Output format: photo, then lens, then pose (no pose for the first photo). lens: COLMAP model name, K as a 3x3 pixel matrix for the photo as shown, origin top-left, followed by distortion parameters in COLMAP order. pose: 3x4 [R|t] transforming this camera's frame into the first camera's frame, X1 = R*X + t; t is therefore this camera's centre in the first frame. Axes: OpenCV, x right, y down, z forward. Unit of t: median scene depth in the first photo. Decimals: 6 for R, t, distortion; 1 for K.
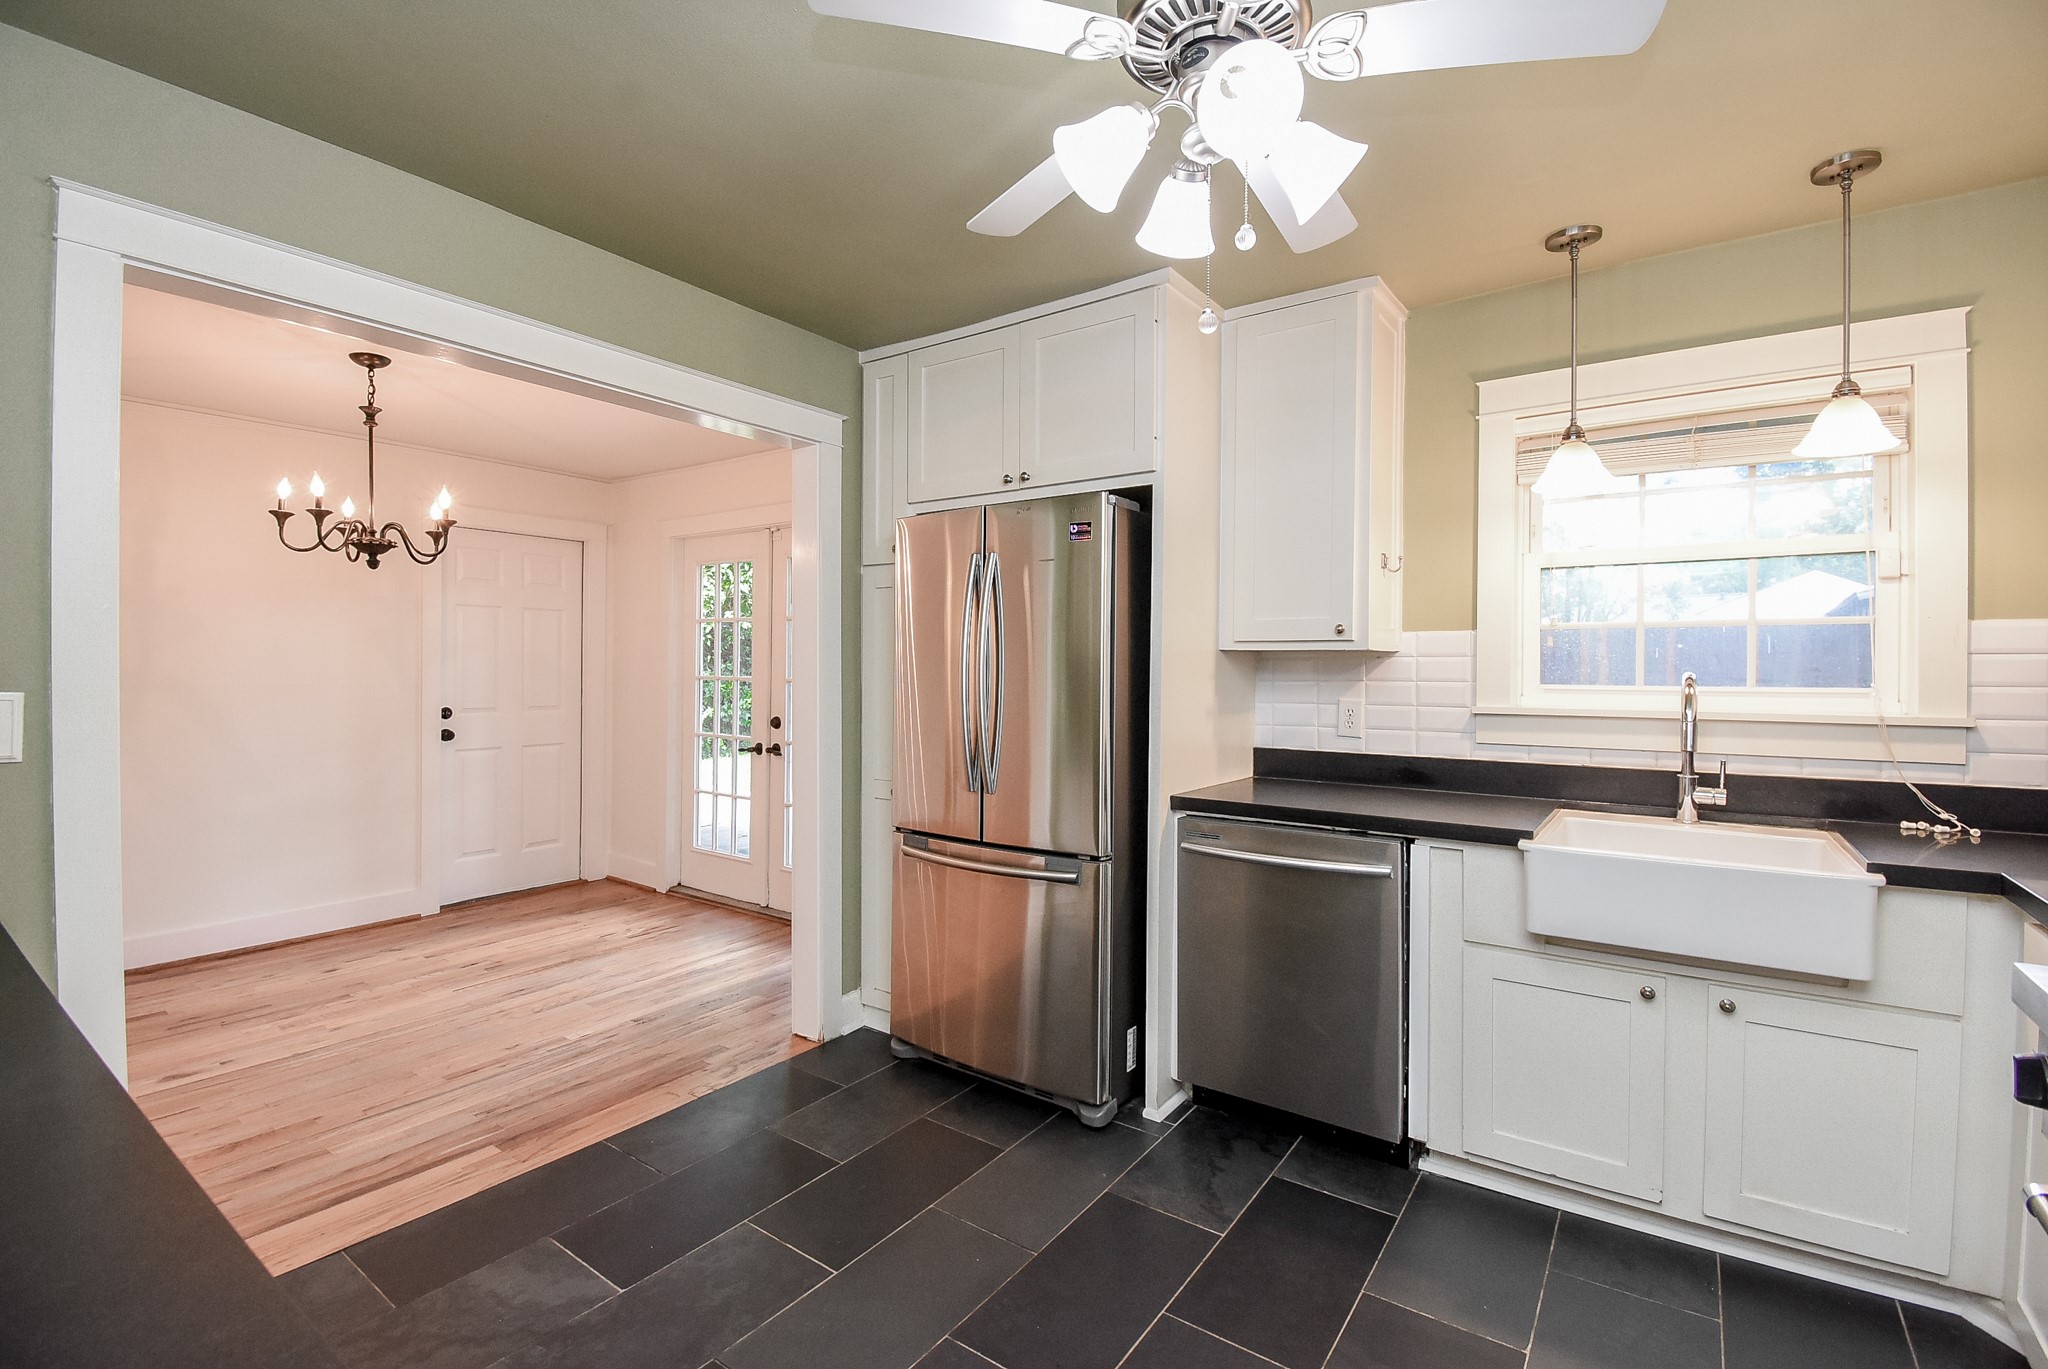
lens RADIAL K [[905.9, 0, 1021.8], [0, 905.9, 670.3], [0, 0, 1]] dist [0.020620, -0.023787]
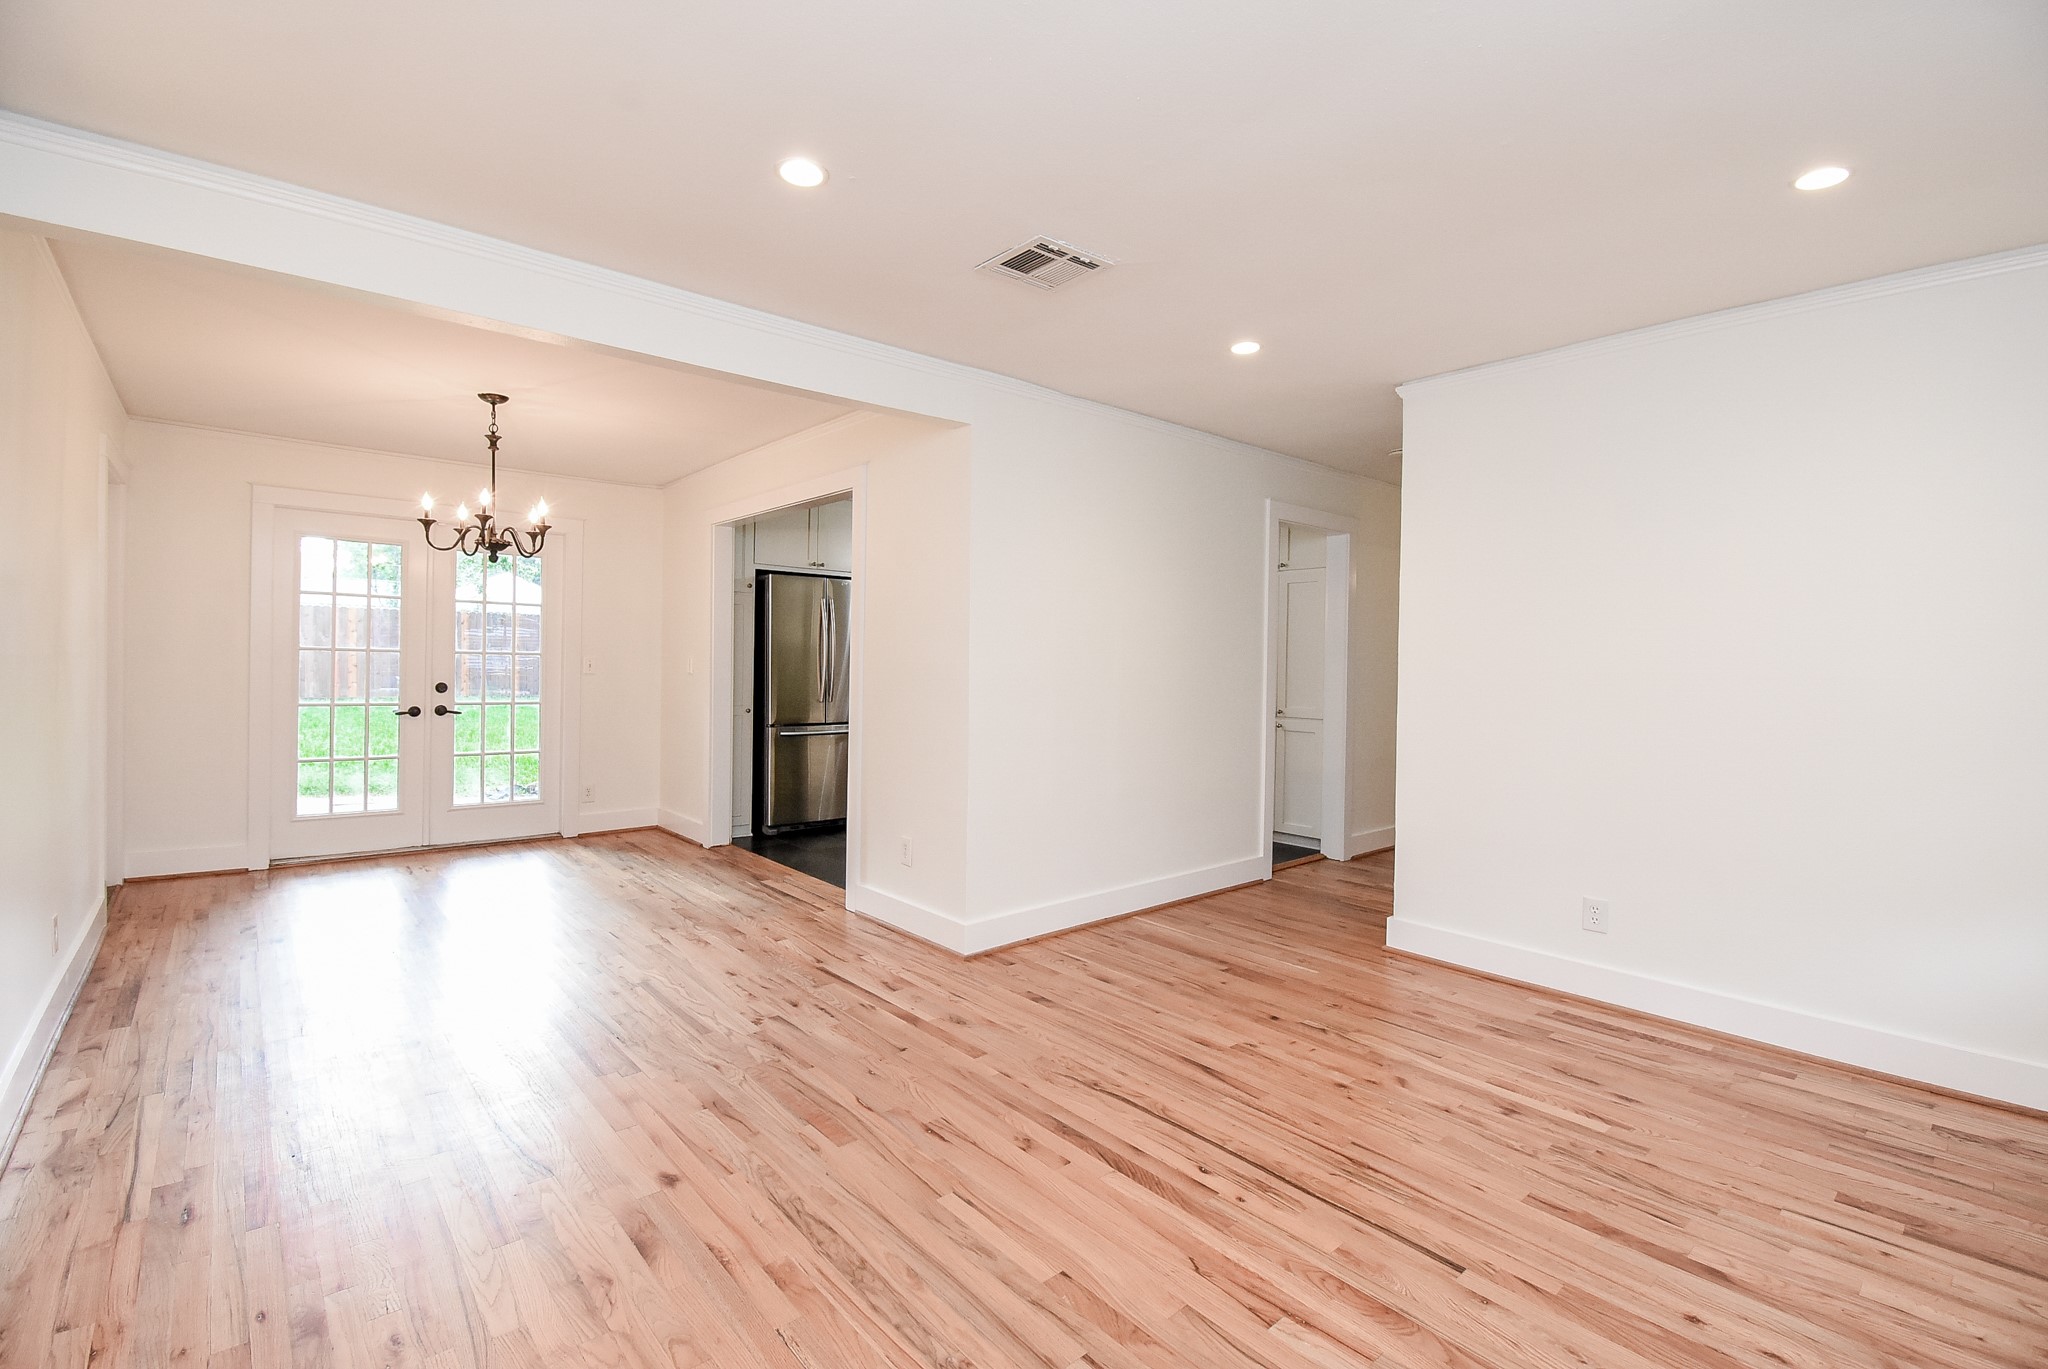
lens RADIAL K [[905.9, 0, 1021.8], [0, 905.9, 670.3], [0, 0, 1]] dist [0.020620, -0.023787]
pose [[0.237583, -0.012874, 0.971282, -1.782903], [-0.009758, 0.999830, 0.015639, 0.012822], [-0.971318, -0.013193, 0.237417, -0.025455]]
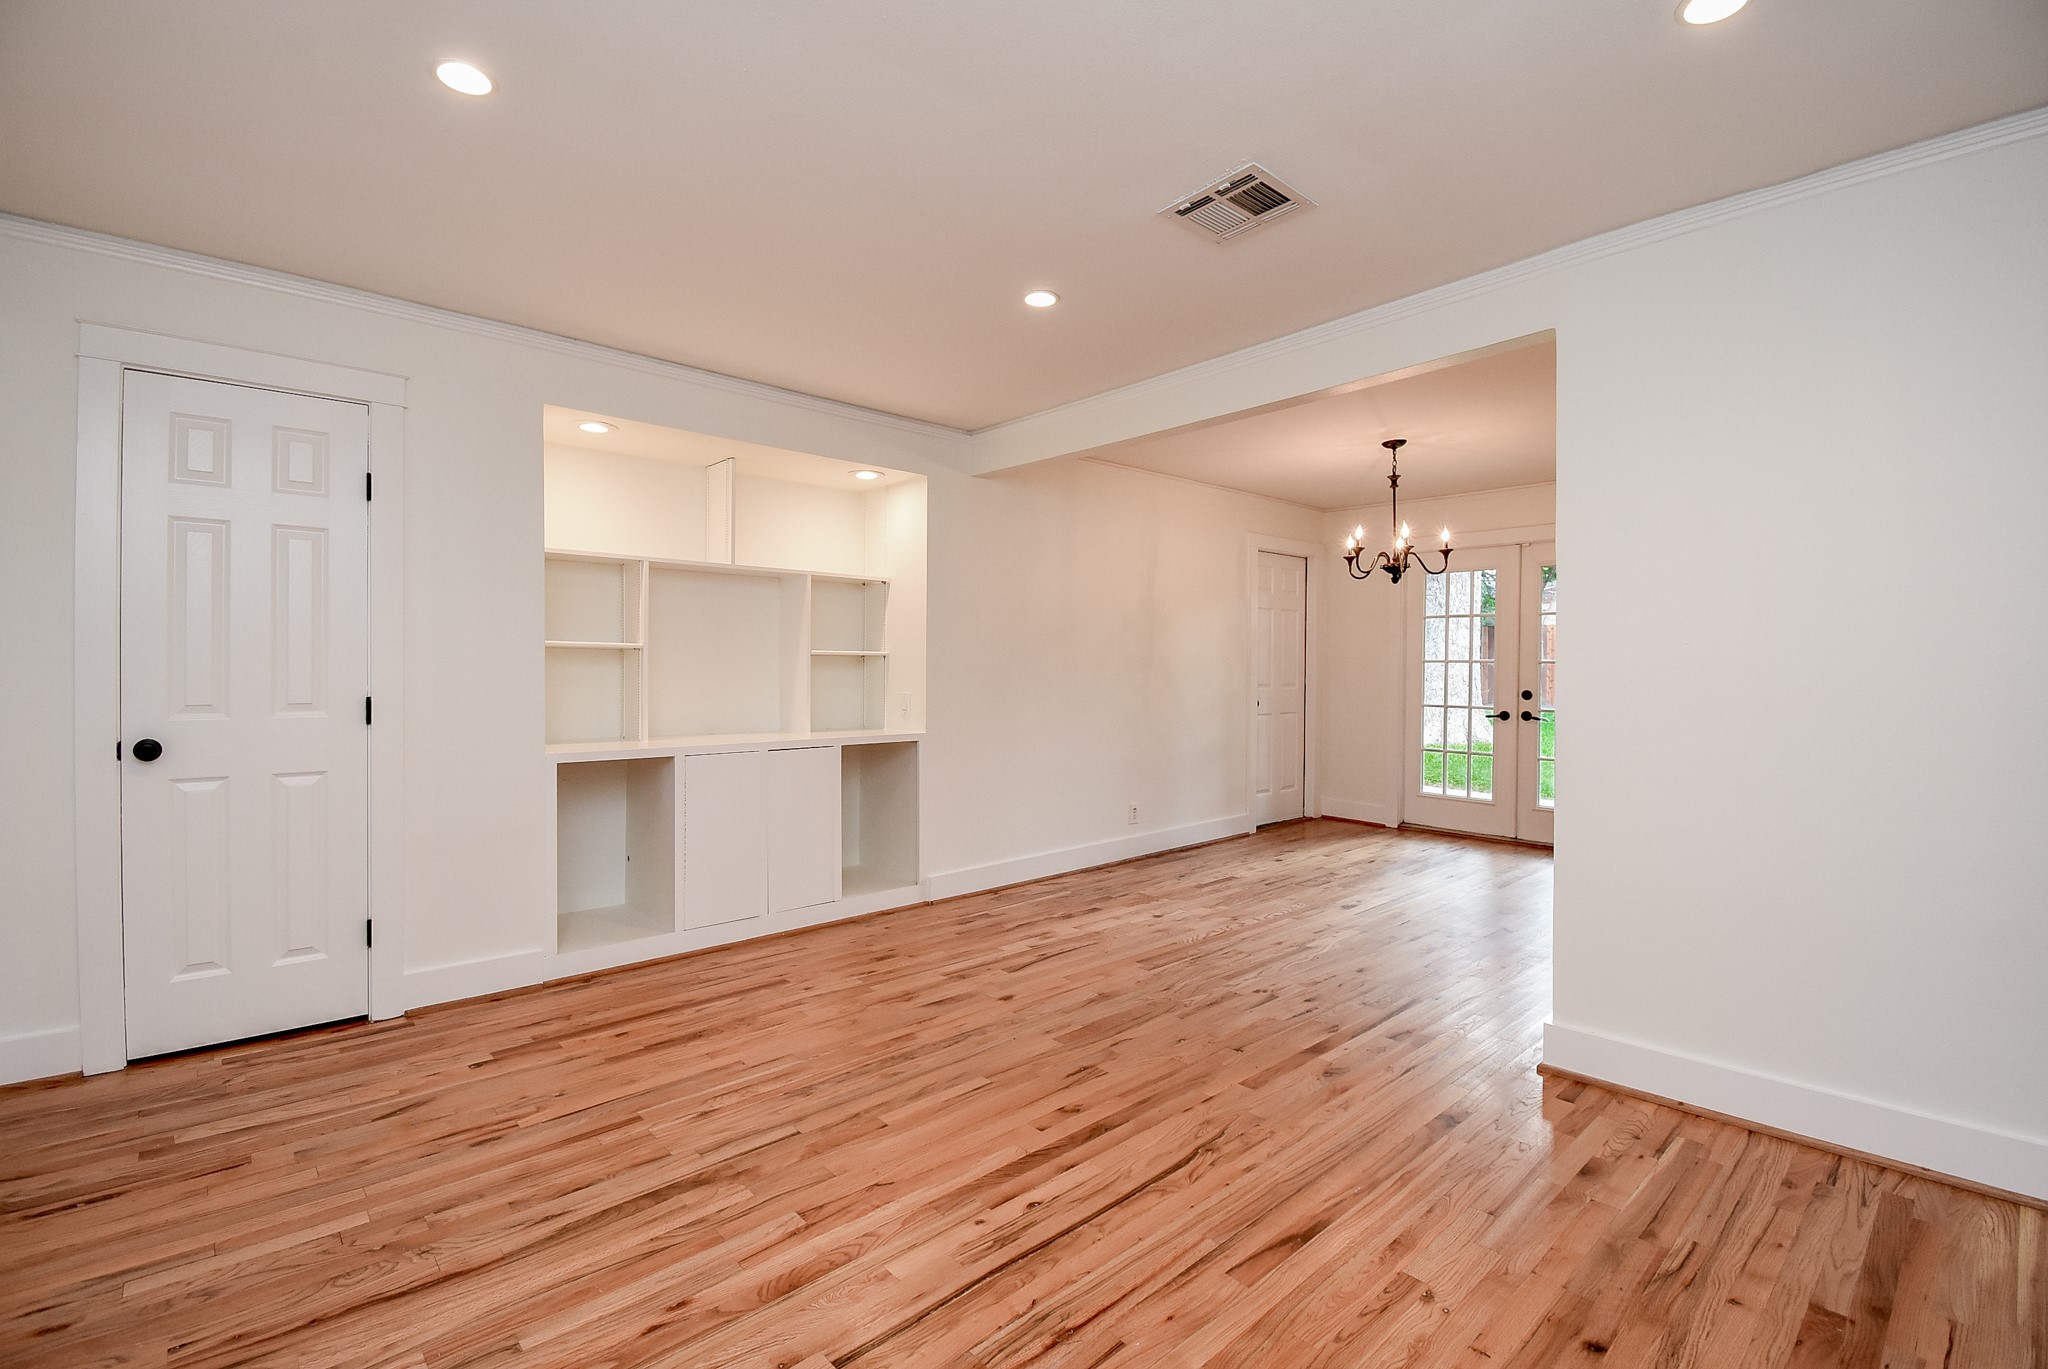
lens RADIAL K [[905.9, 0, 1021.8], [0, 905.9, 670.3], [0, 0, 1]] dist [0.020620, -0.023787]
pose [[0.977156, -0.000945, -0.212521, -0.997239], [0.001114, 0.999999, 0.000673, 0.030190], [0.212520, -0.000894, 0.977156, -0.590081]]
